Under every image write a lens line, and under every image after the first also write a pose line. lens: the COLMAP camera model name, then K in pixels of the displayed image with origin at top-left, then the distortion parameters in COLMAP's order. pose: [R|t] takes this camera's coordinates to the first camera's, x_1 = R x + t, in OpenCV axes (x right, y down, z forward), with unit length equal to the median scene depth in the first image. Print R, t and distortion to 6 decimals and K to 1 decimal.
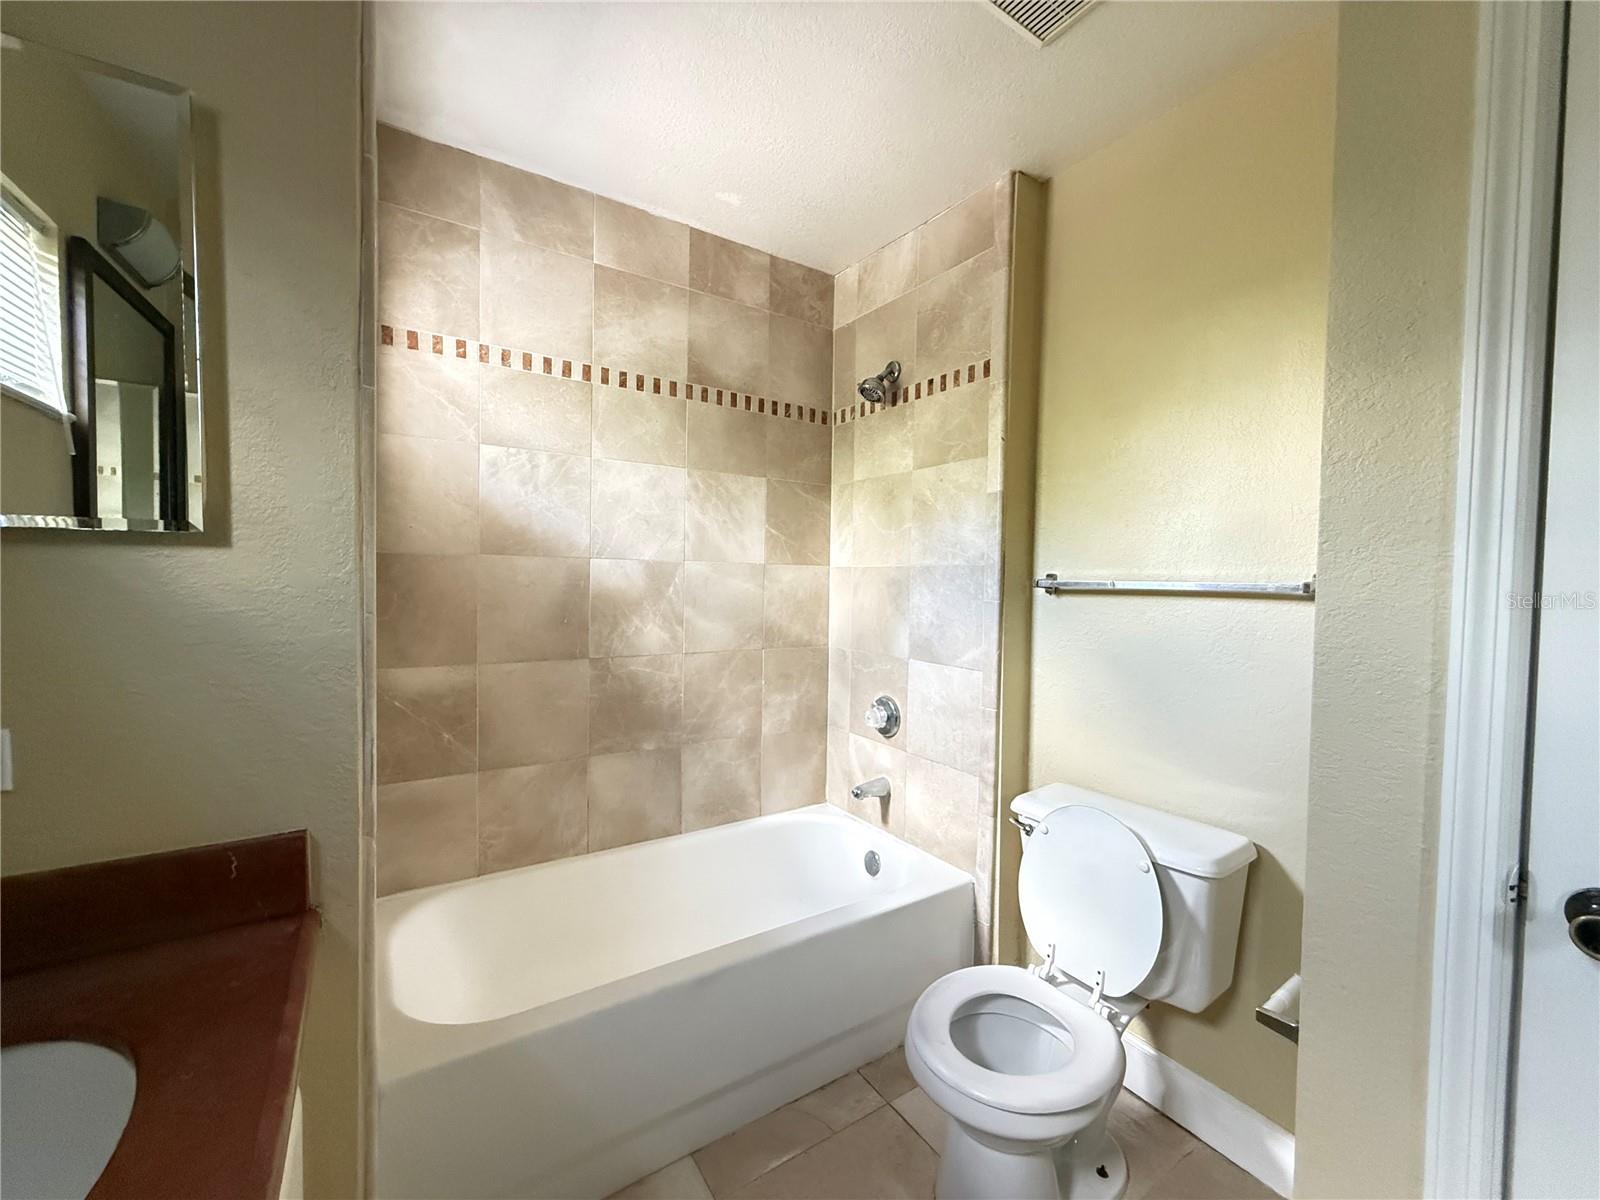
lens RADIAL K [[640.5, 0, 801.2], [0, 640.5, 599.4], [0, 0, 1]] dist [-0.000596, 0.000566]
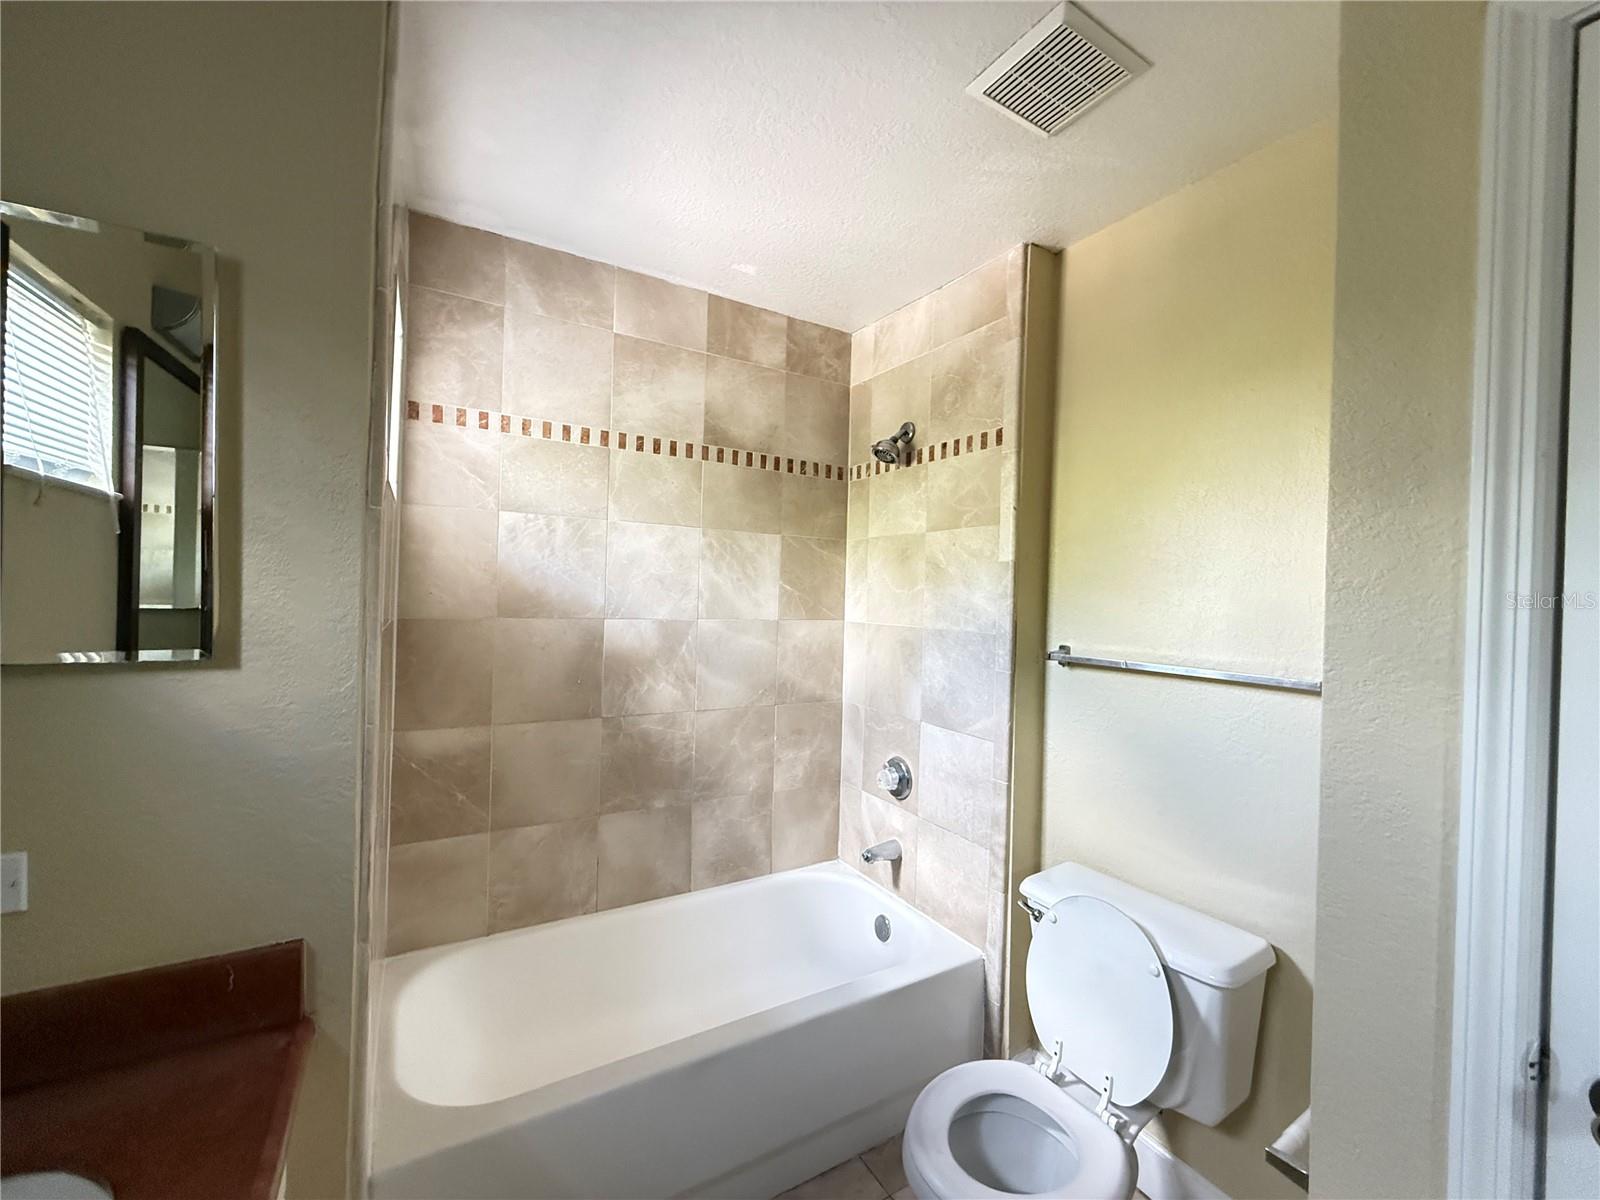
lens RADIAL K [[640.5, 0, 801.8], [0, 640.5, 598.0], [0, 0, 1]] dist [-0.000596, 0.000566]
pose [[0.998890, 0.011018, -0.045788, 0.032789], [-0.012253, 0.999566, -0.026782, -0.082541], [0.045473, 0.027313, 0.998592, -0.001873]]
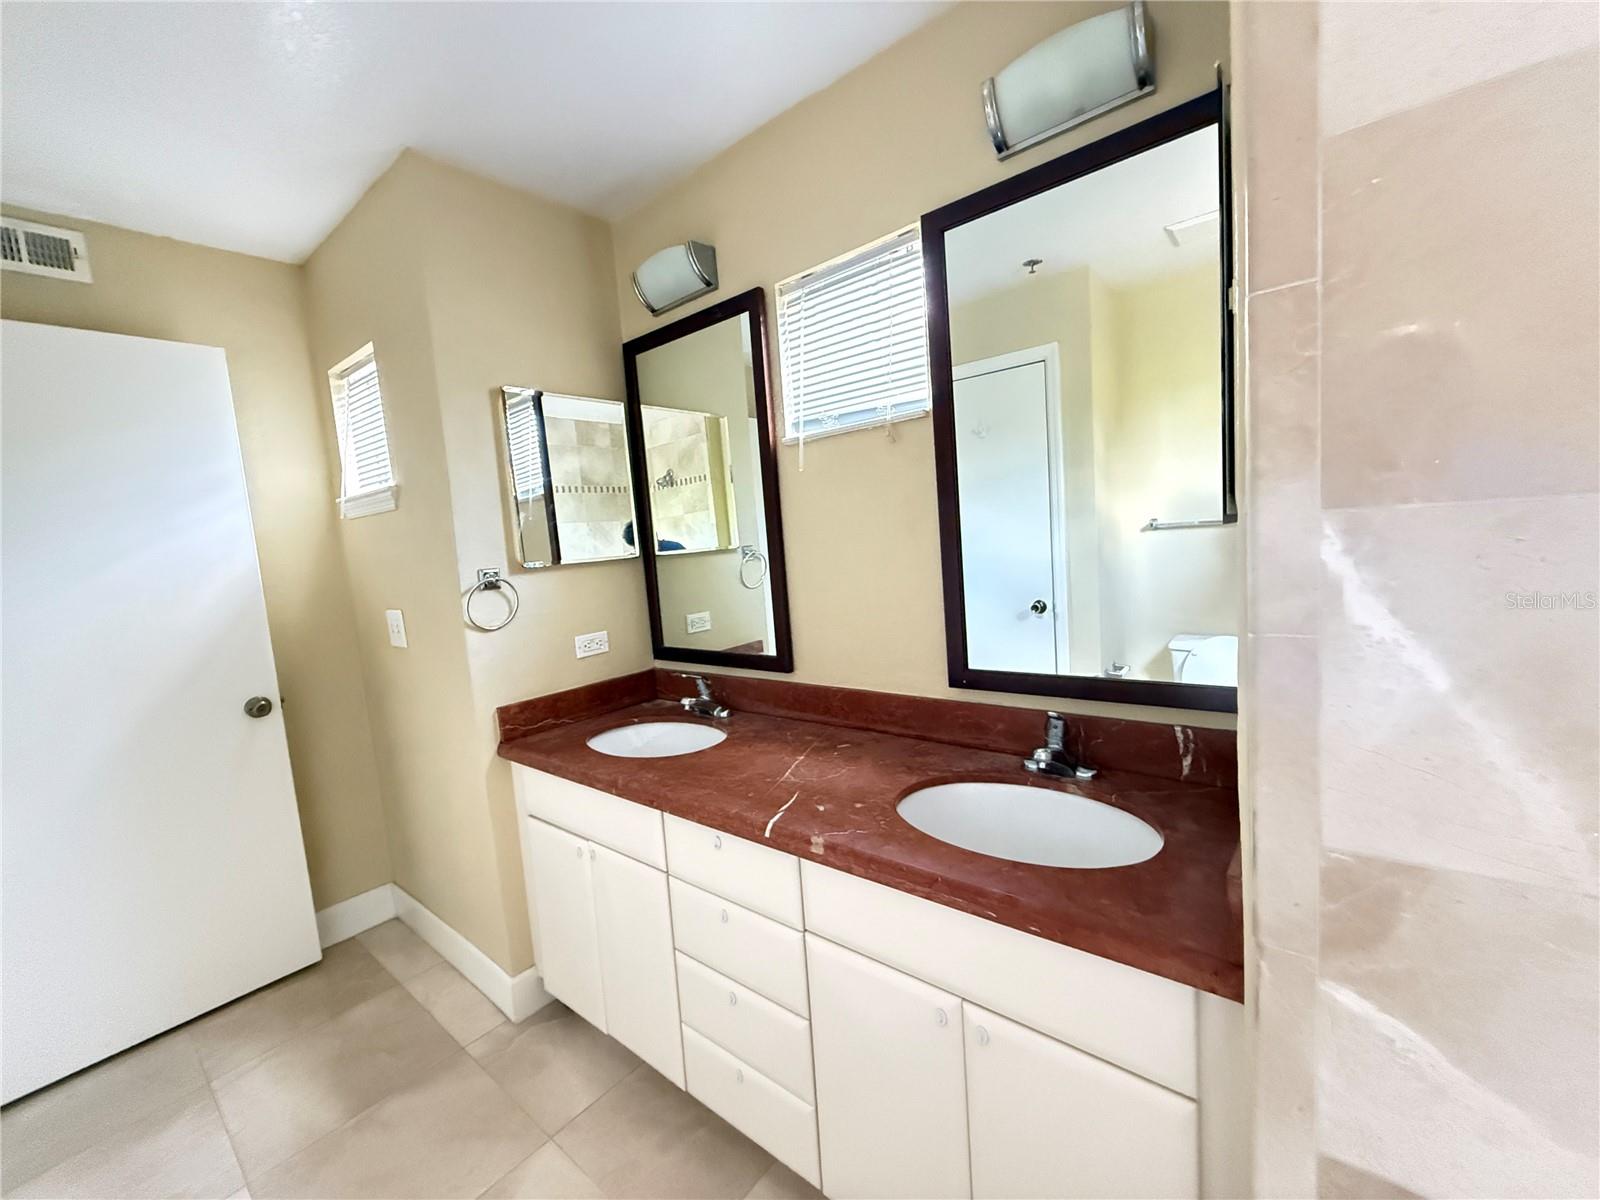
lens RADIAL K [[640.5, 0, 800.2], [0, 640.5, 605.0], [0, 0, 1]] dist [-0.000596, 0.000566]
pose [[0.950969, -0.135196, 0.278173, -0.153786], [0.120161, 0.990249, 0.070488, 0.027121], [-0.284990, -0.033606, 0.957941, -1.761477]]
